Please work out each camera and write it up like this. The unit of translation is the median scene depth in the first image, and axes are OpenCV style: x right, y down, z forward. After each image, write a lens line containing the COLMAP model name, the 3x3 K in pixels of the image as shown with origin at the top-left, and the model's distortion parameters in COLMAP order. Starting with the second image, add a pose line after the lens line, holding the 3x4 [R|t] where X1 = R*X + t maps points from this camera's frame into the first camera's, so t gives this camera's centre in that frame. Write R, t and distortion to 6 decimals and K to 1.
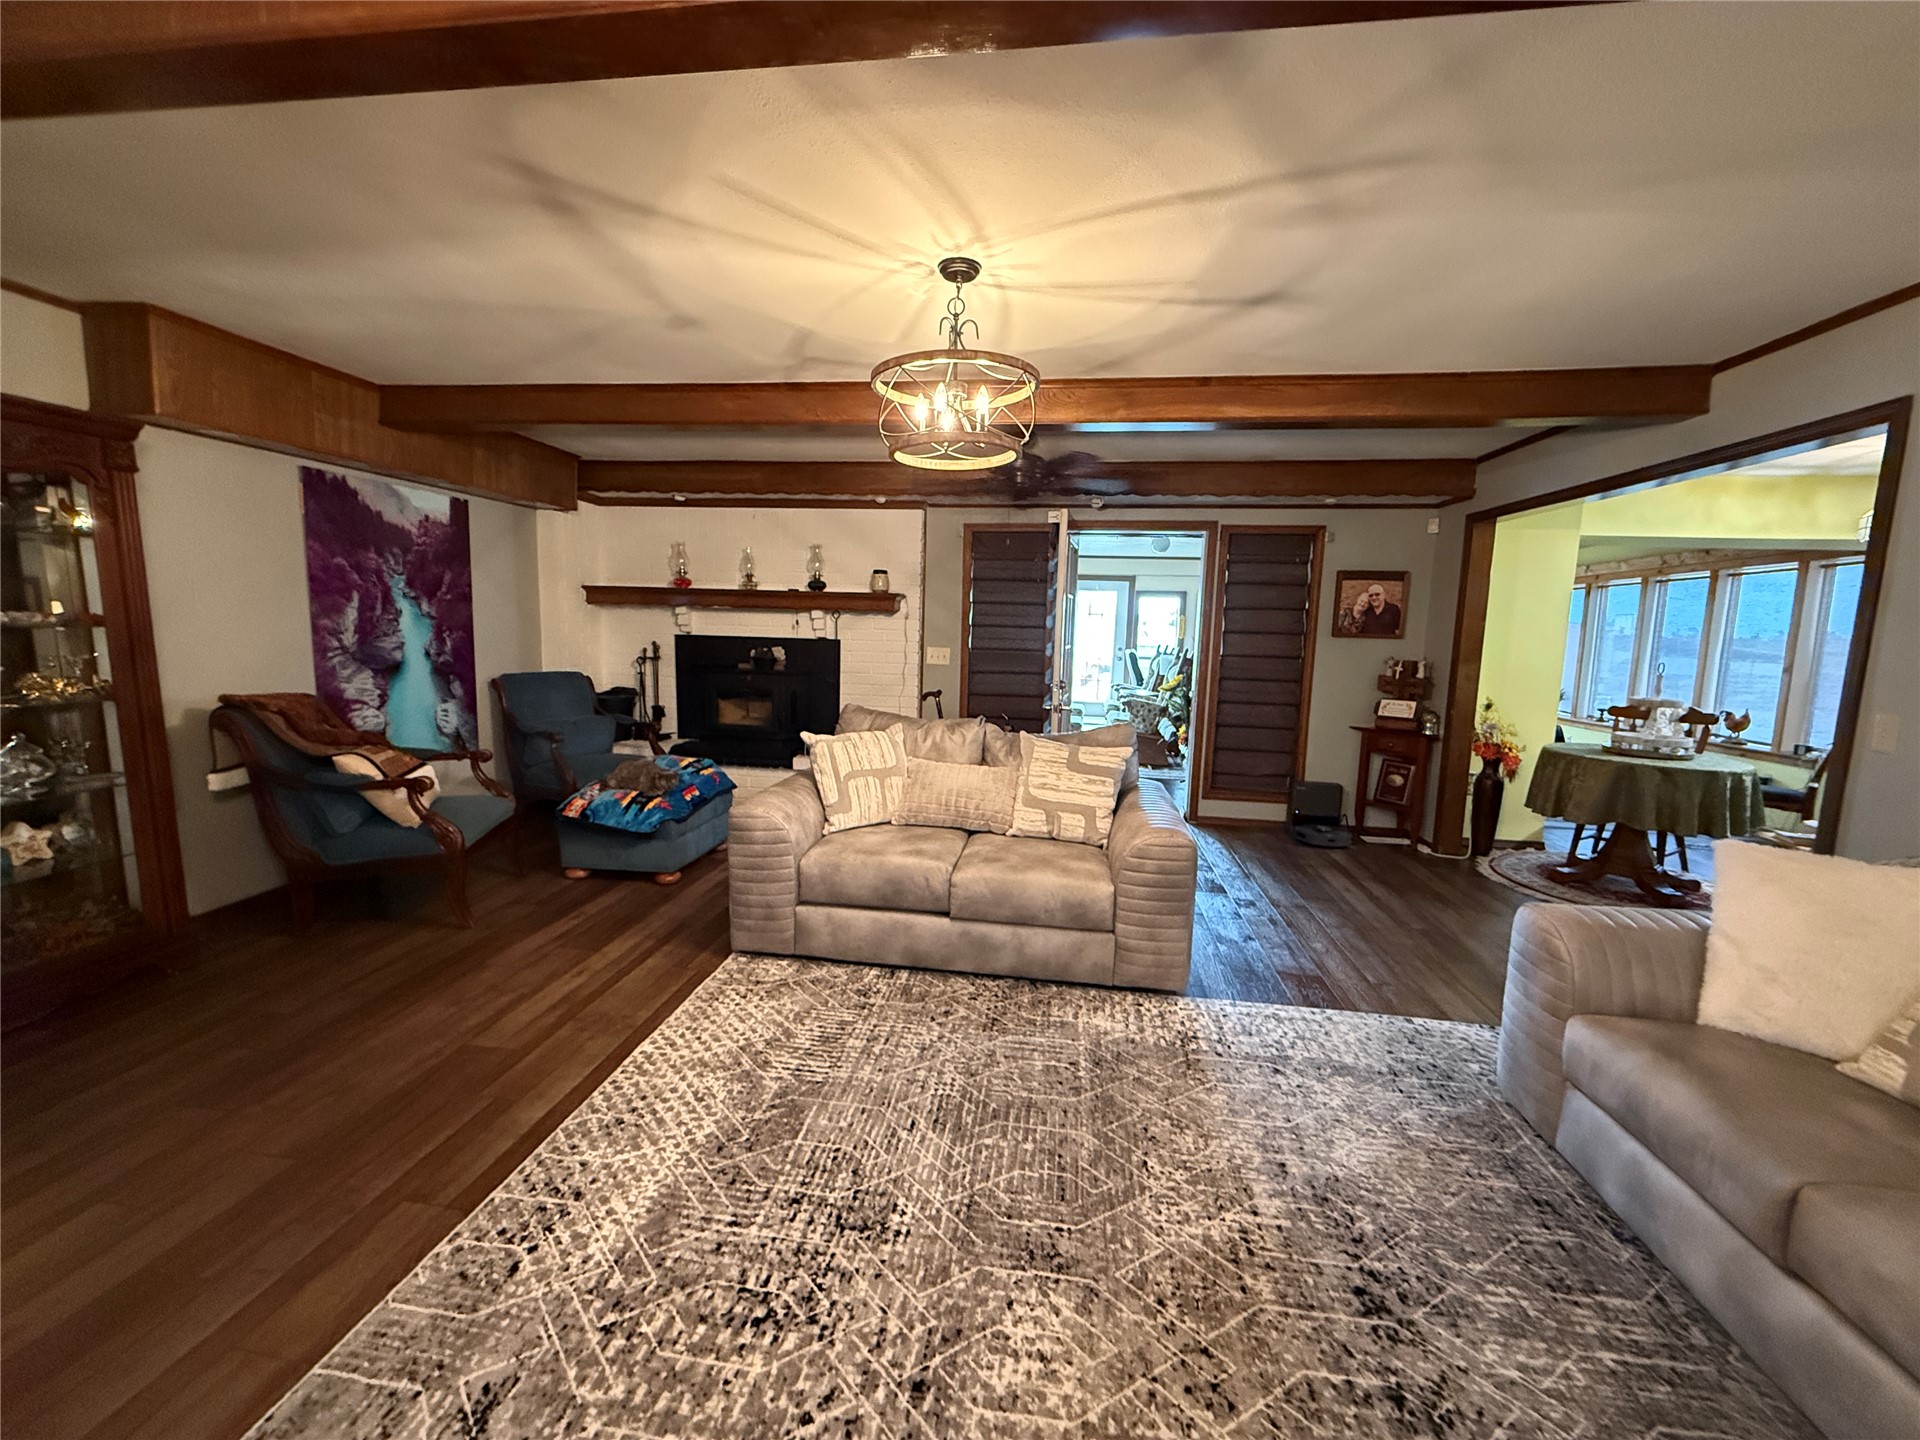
lens RADIAL K [[766.2, 0, 956.9], [0, 766.2, 719.0], [0, 0, 1]] dist [-0.000524, 0.000040]
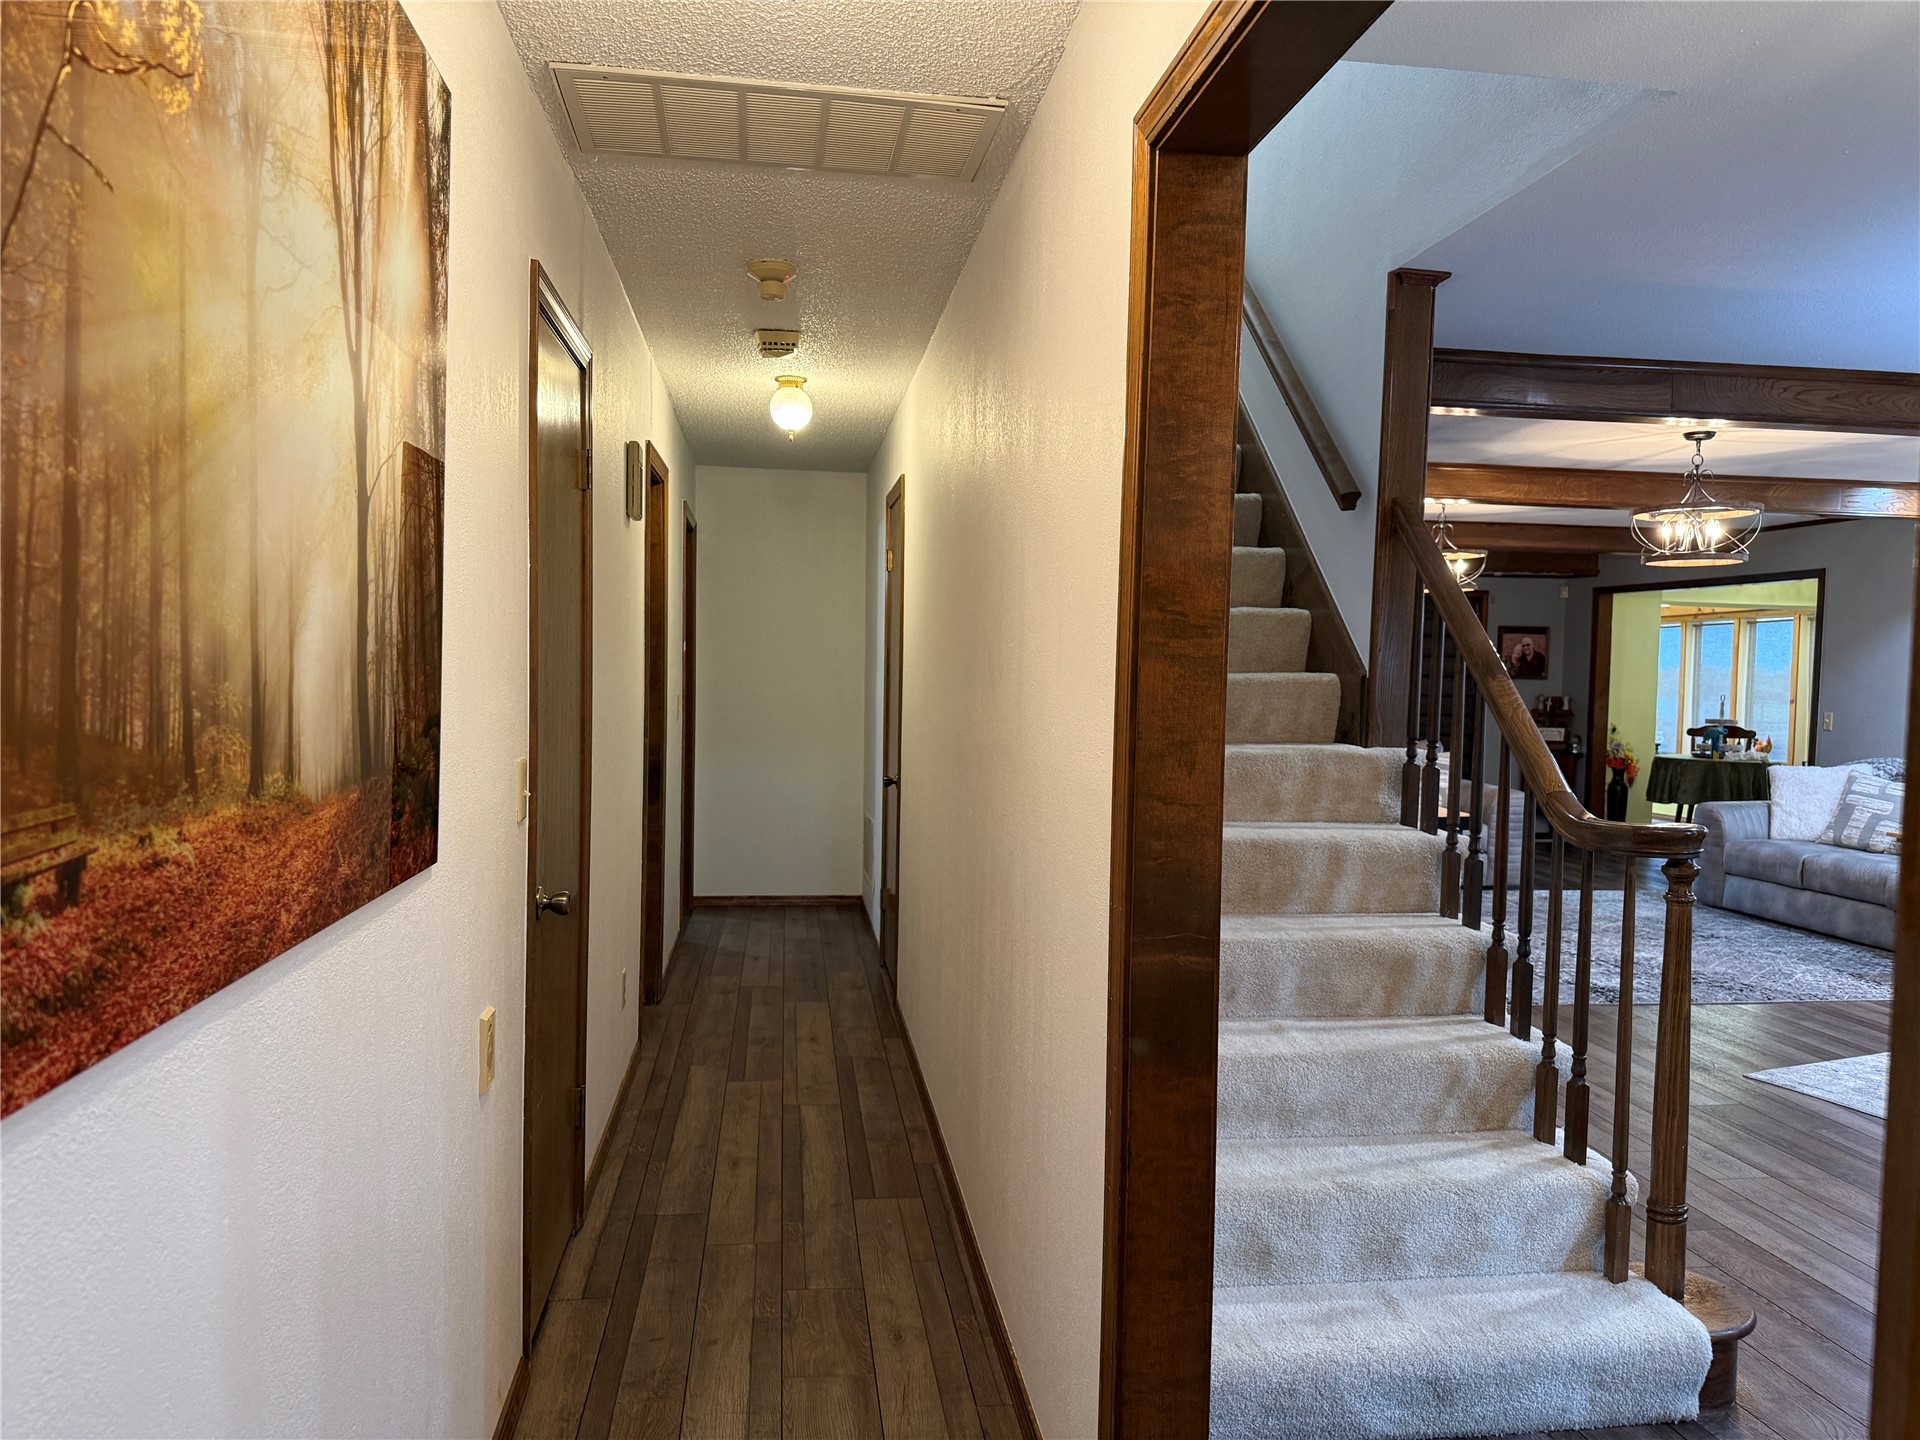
lens RADIAL K [[1378.3, 0, 960.0], [0, 1378.3, 720.0], [0, 0, 1]] dist [0.048075, -0.080938]
pose [[0.960001, -0.015389, 0.279574, -1.043264], [0.036044, 0.996973, -0.068892, 0.088981], [-0.277668, 0.076213, 0.957649, -0.967652]]
